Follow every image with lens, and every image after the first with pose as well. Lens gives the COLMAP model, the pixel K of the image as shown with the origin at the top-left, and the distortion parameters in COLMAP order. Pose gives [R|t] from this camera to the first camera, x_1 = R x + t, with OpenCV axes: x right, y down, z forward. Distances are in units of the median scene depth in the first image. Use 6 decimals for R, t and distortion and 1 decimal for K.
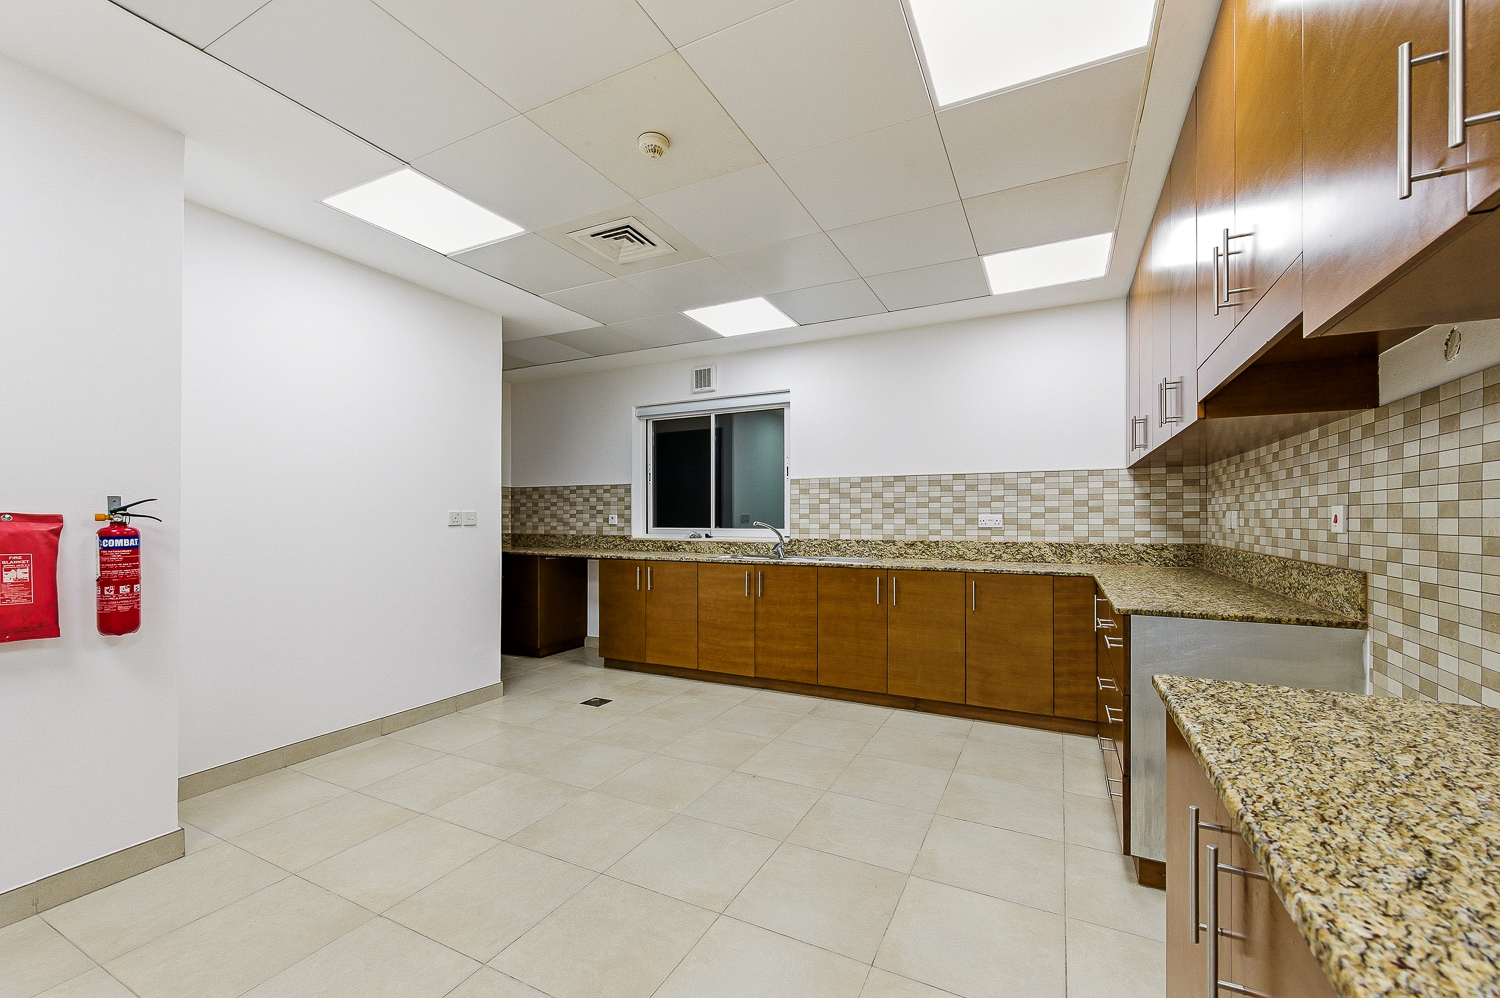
lens RADIAL K [[605.1, 0, 757.8], [0, 605.1, 501.7], [0, 0, 1]] dist [0.007424, -0.000684]
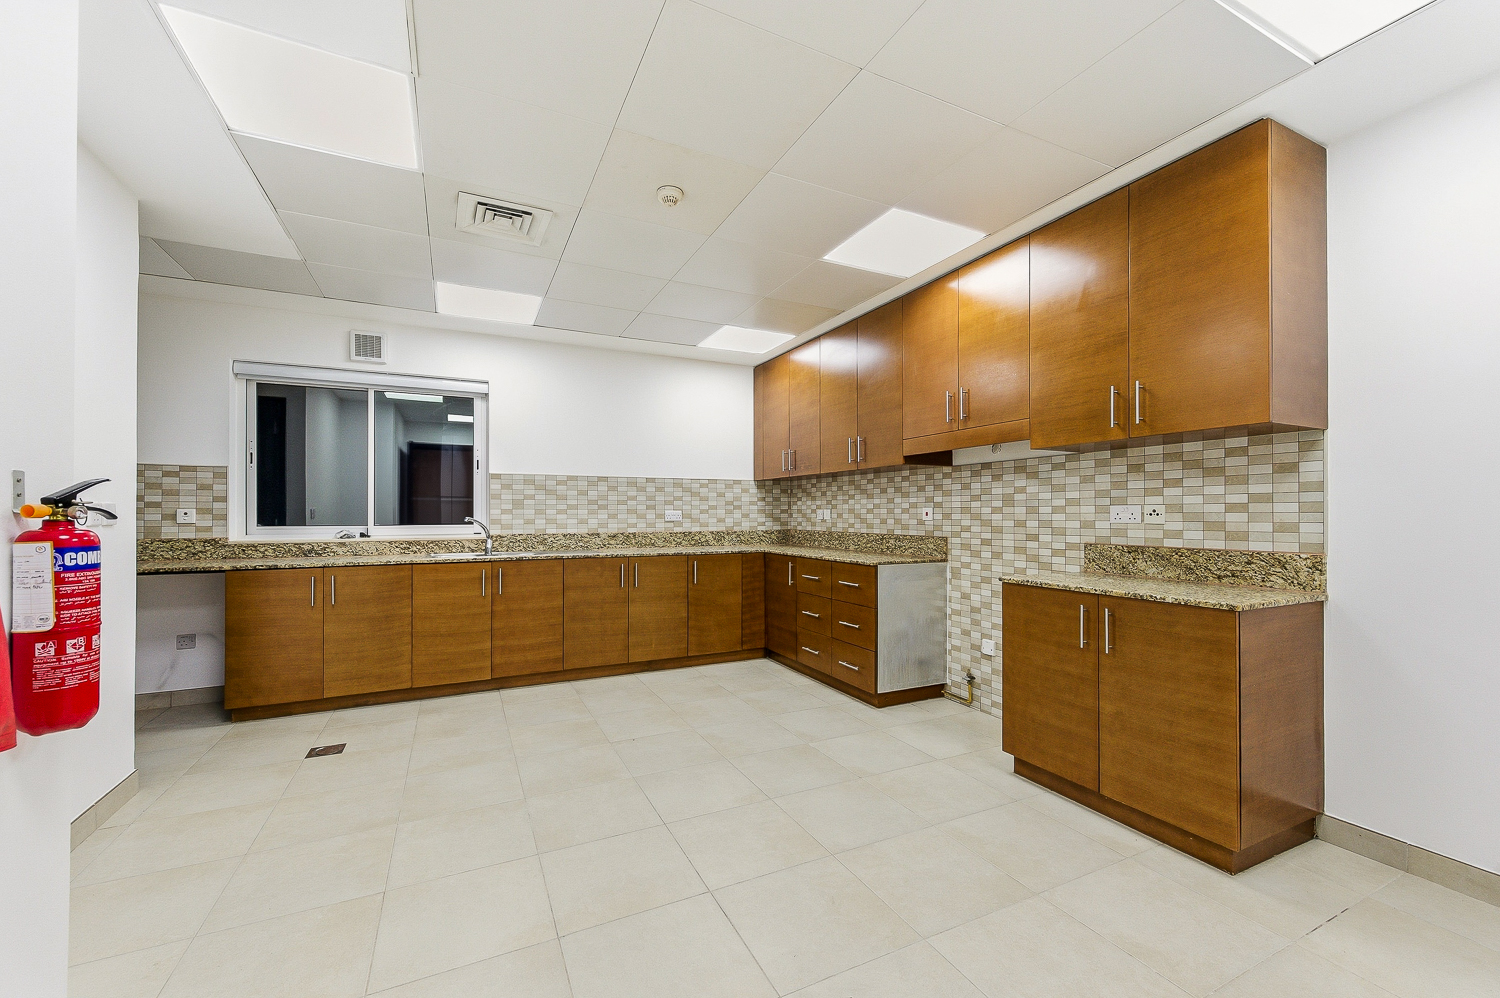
lens RADIAL K [[605.1, 0, 757.8], [0, 605.1, 501.7], [0, 0, 1]] dist [0.007424, -0.000684]
pose [[0.598661, 0.015652, 0.800849, -0.541926], [-0.021419, 0.999764, -0.003529, 0.002571], [-0.800716, -0.015041, 0.598855, 0.089354]]
